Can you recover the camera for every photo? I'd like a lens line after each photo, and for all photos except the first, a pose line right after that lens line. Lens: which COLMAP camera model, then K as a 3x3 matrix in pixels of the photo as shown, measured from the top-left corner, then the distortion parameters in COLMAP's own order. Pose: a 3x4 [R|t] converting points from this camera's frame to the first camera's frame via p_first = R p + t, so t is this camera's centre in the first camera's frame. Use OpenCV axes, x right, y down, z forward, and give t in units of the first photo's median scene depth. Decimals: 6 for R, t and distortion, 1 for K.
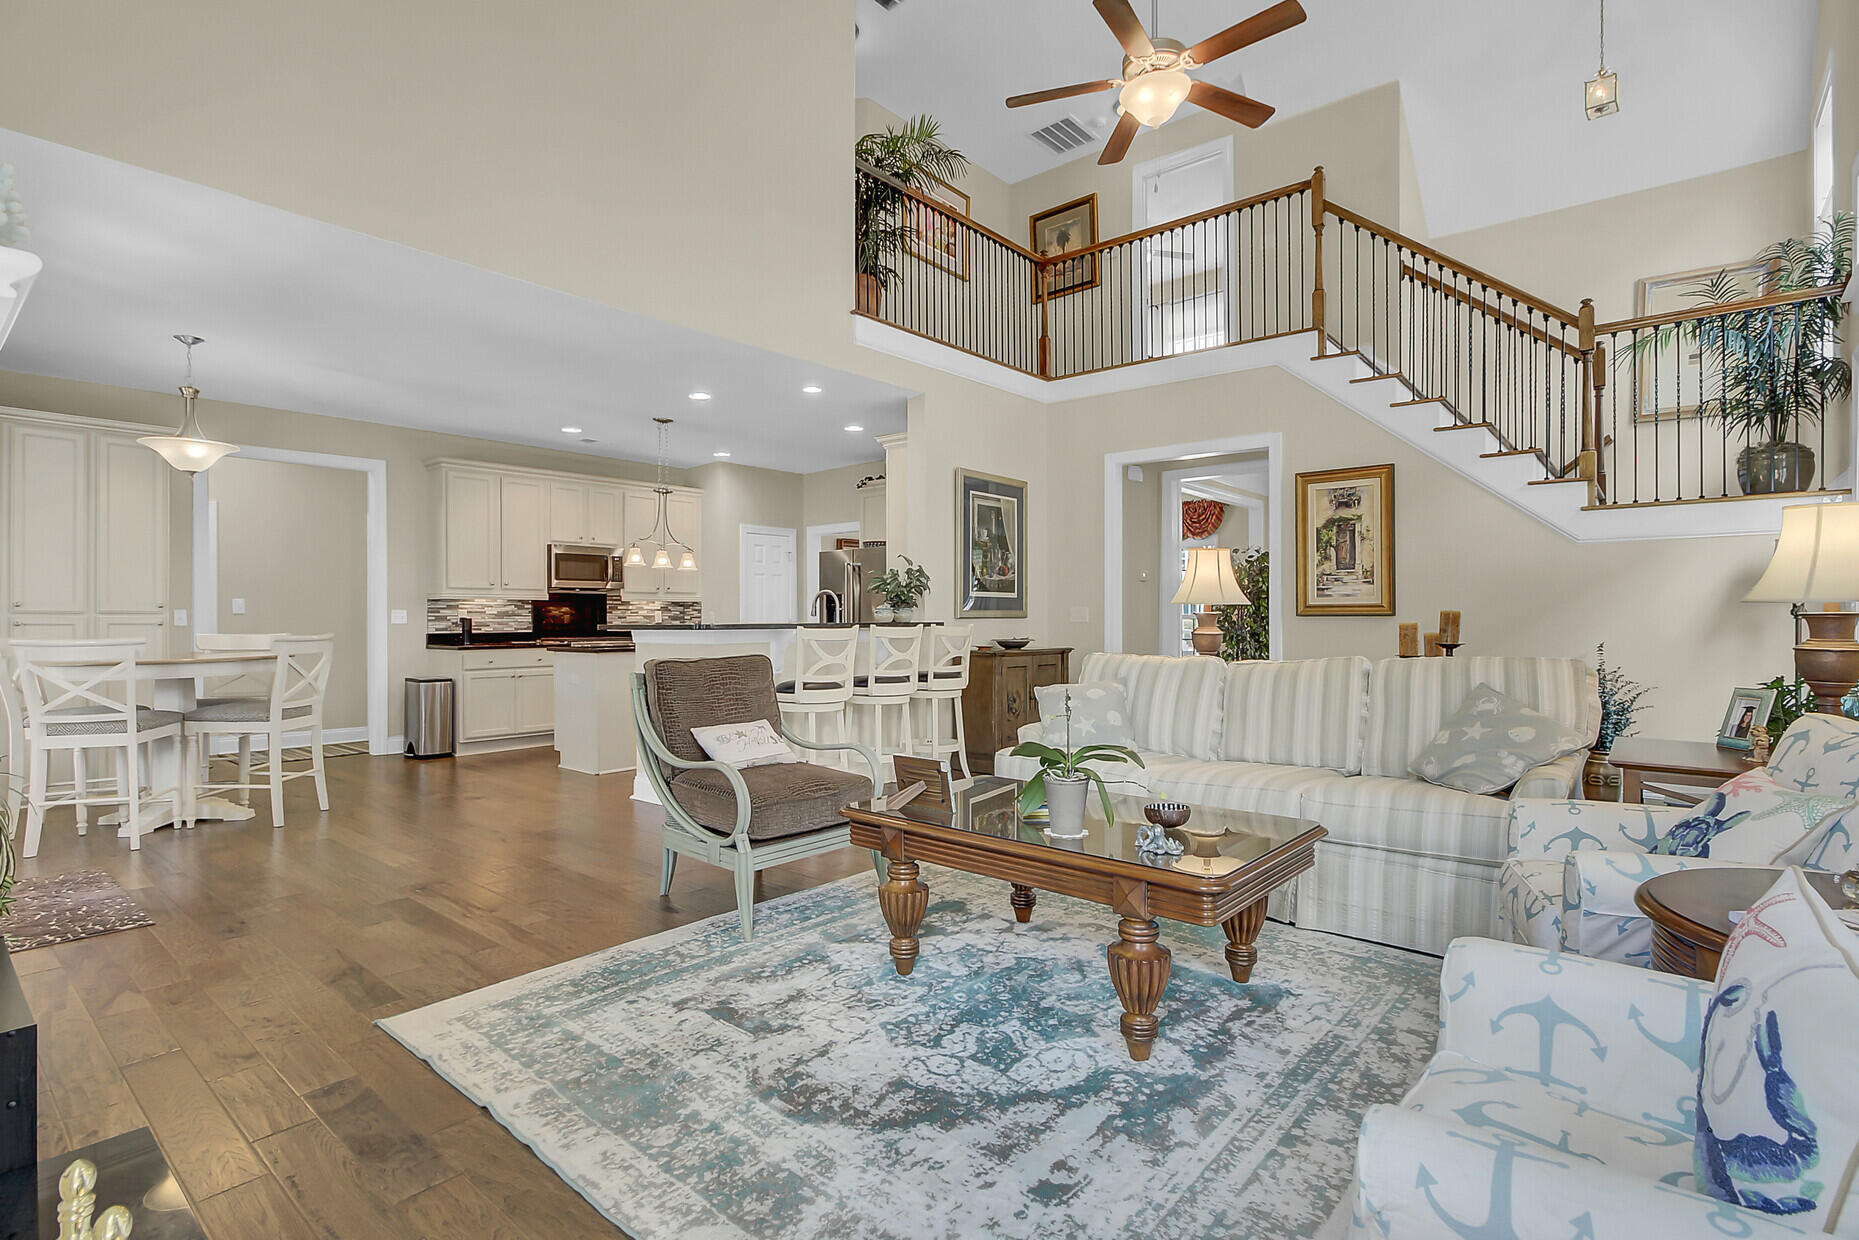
lens RADIAL K [[883.4, 0, 919.7], [0, 883.4, 628.7], [0, 0, 1]] dist [0.010563, 0.000699]
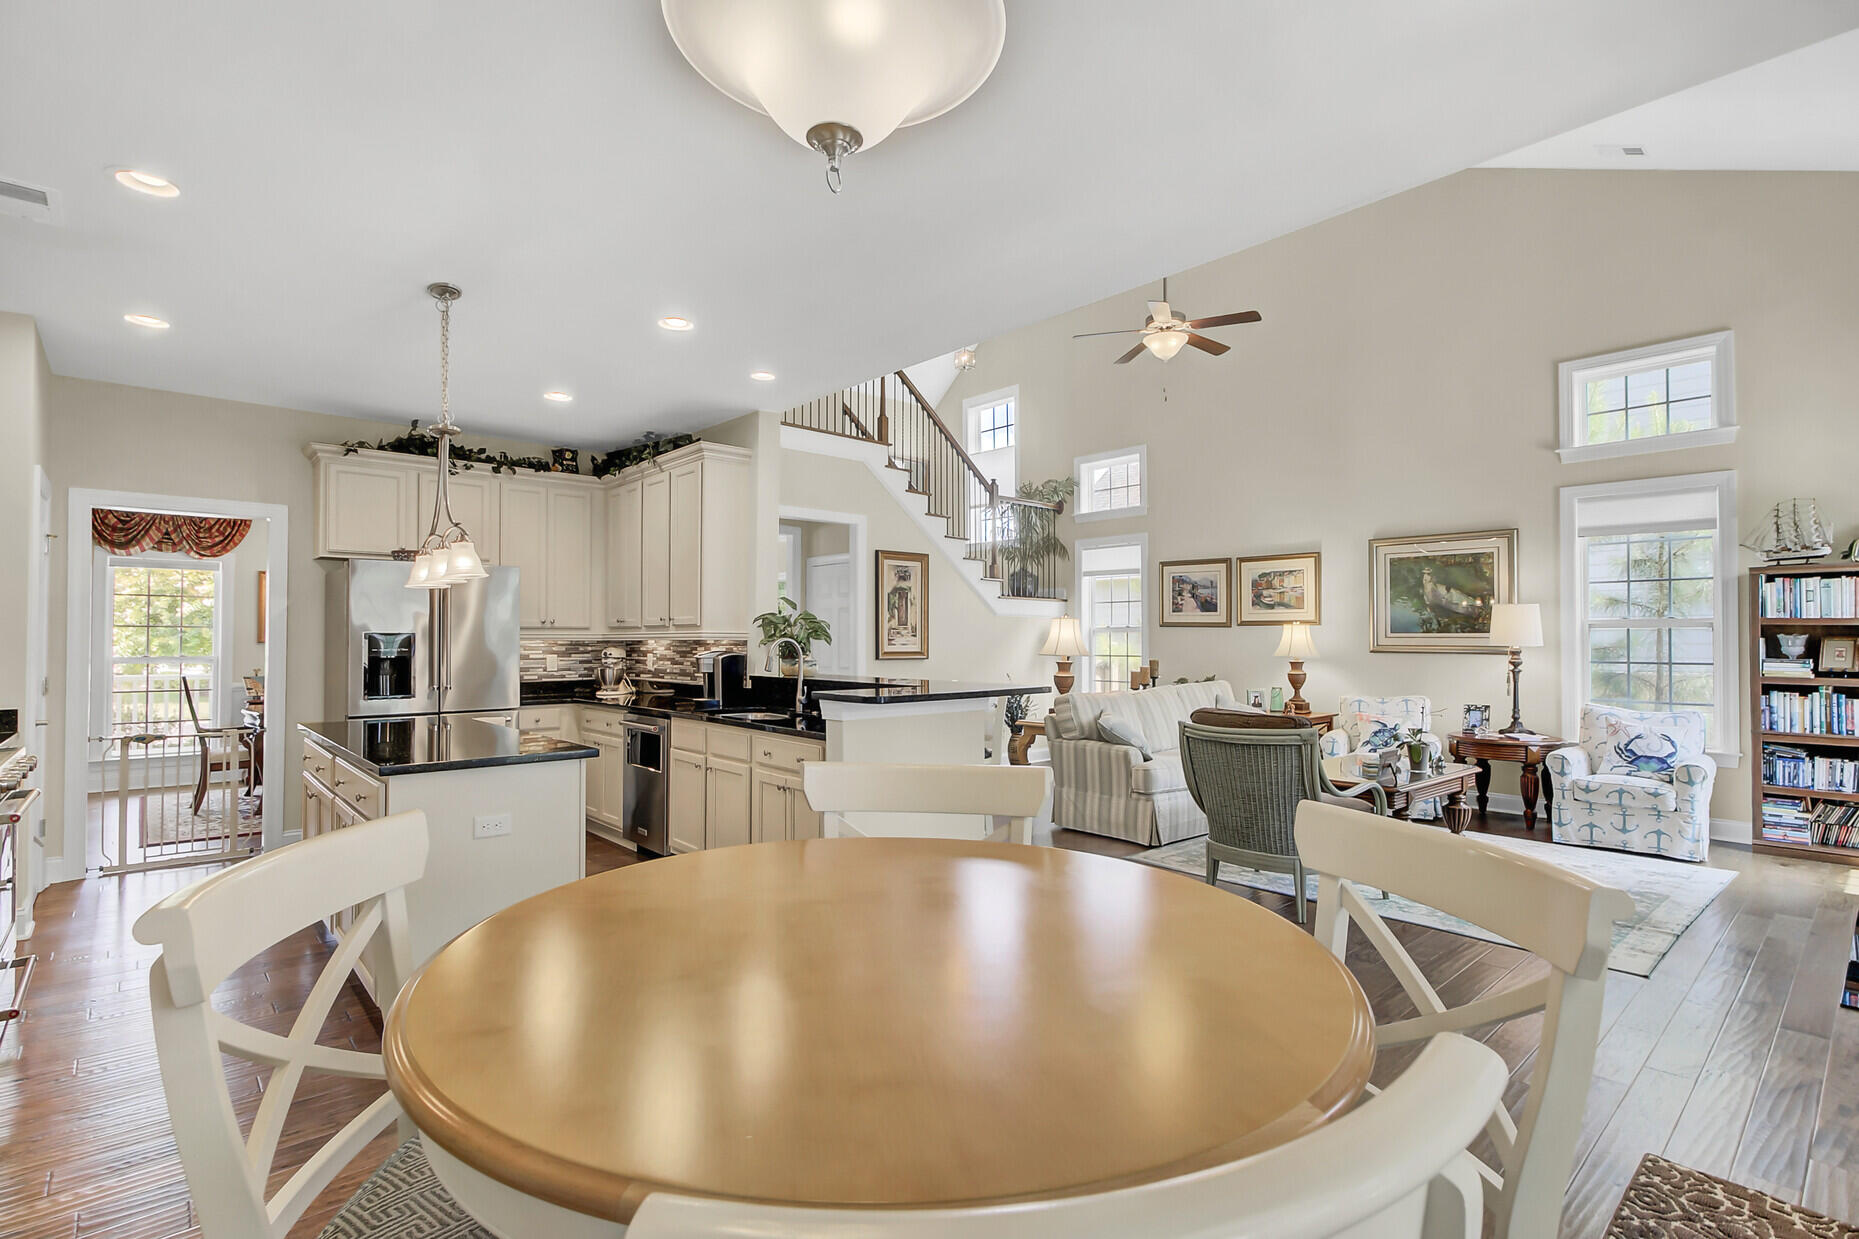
lens RADIAL K [[883.4, 0, 916.0], [0, 883.4, 631.2], [0, 0, 1]] dist [0.010563, 0.000699]
pose [[0.153086, 0.016477, 0.988076, -0.731838], [0.011300, 0.999766, -0.018423, -0.026784], [-0.988148, 0.013985, 0.152864, 0.642449]]
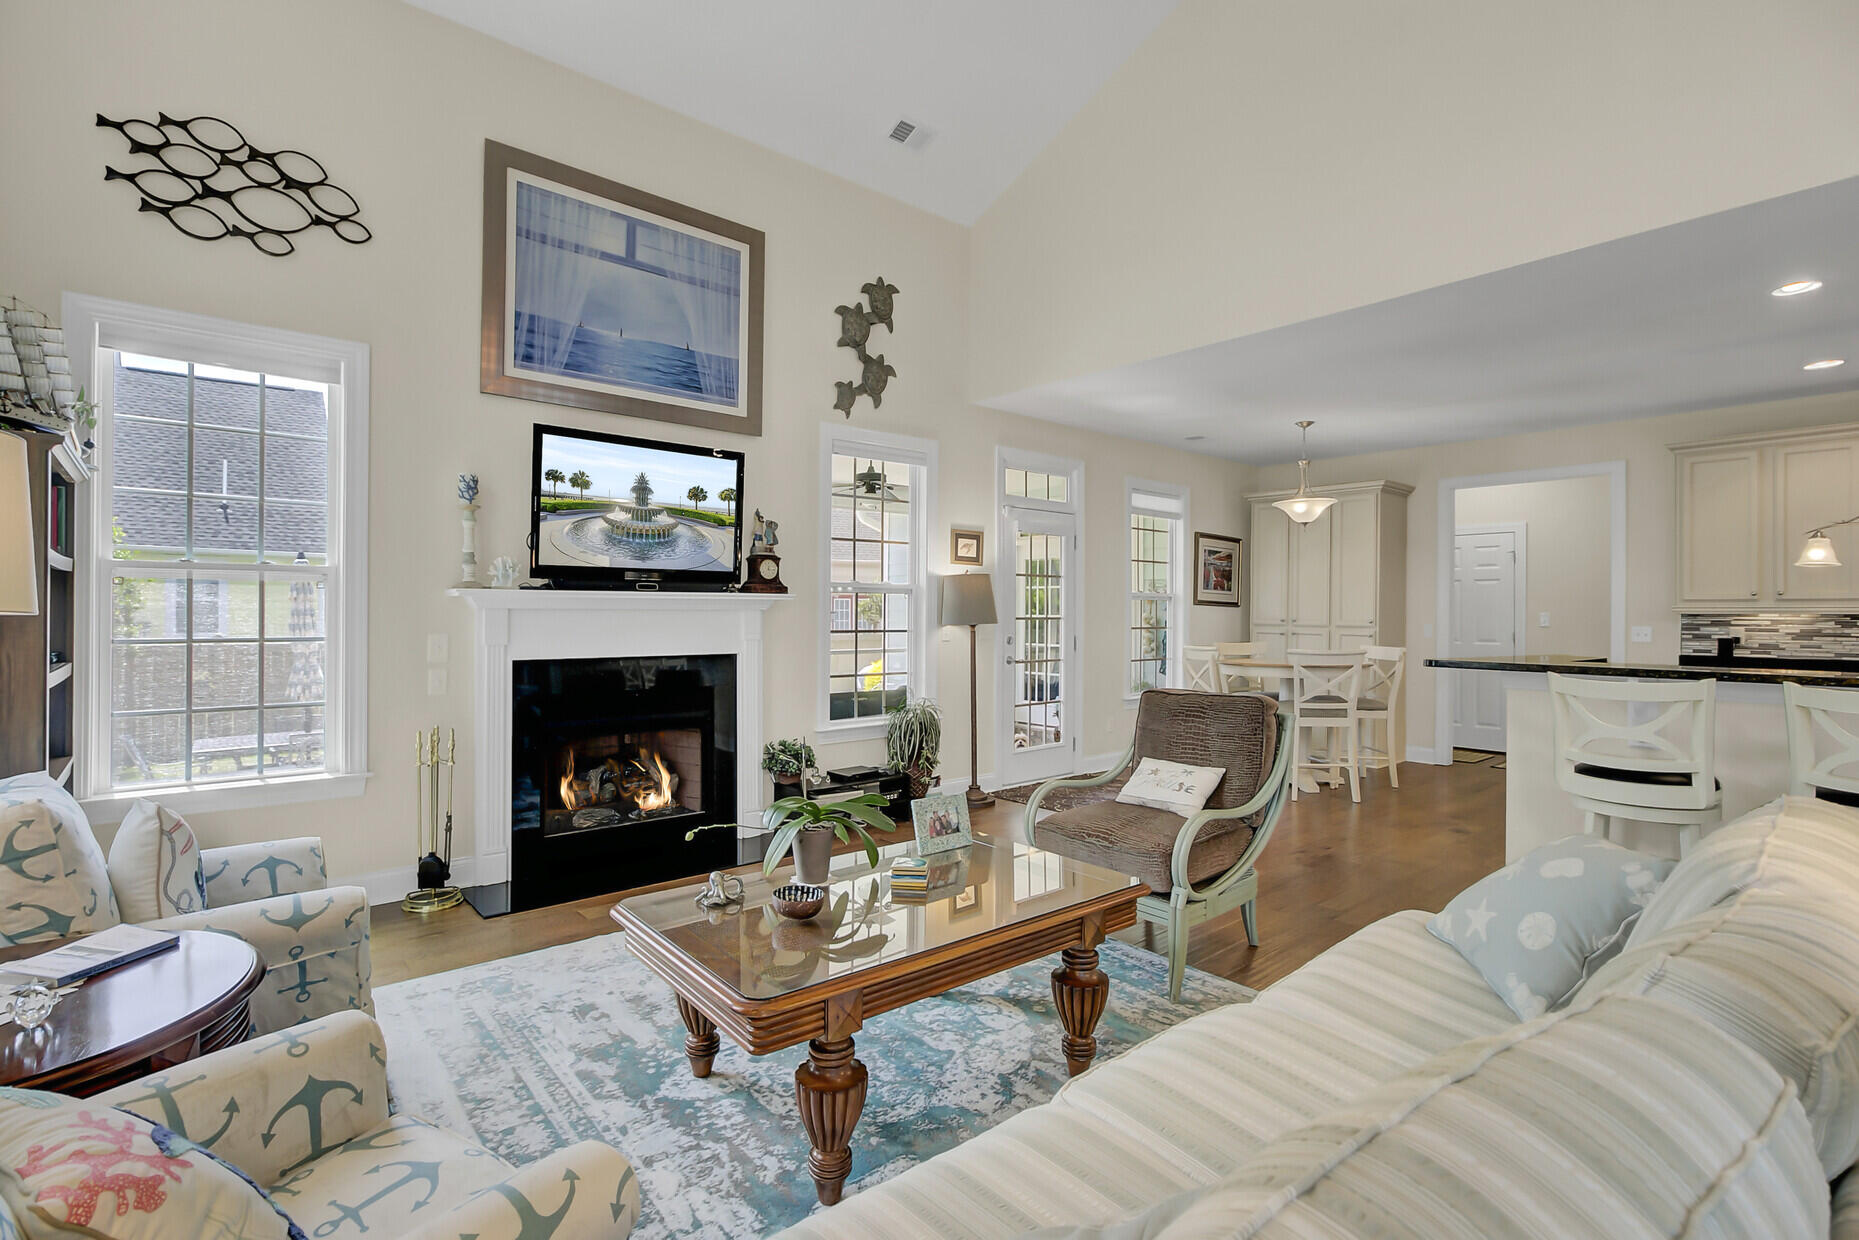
lens RADIAL K [[883.4, 0, 916.2], [0, 883.4, 583.8], [0, 0, 1]] dist [0.010563, 0.000699]
pose [[-0.169339, -0.027925, -0.985162, 0.401461], [-0.018883, 0.999507, -0.025086, -0.027626], [0.985377, 0.014355, -0.169782, 0.448296]]
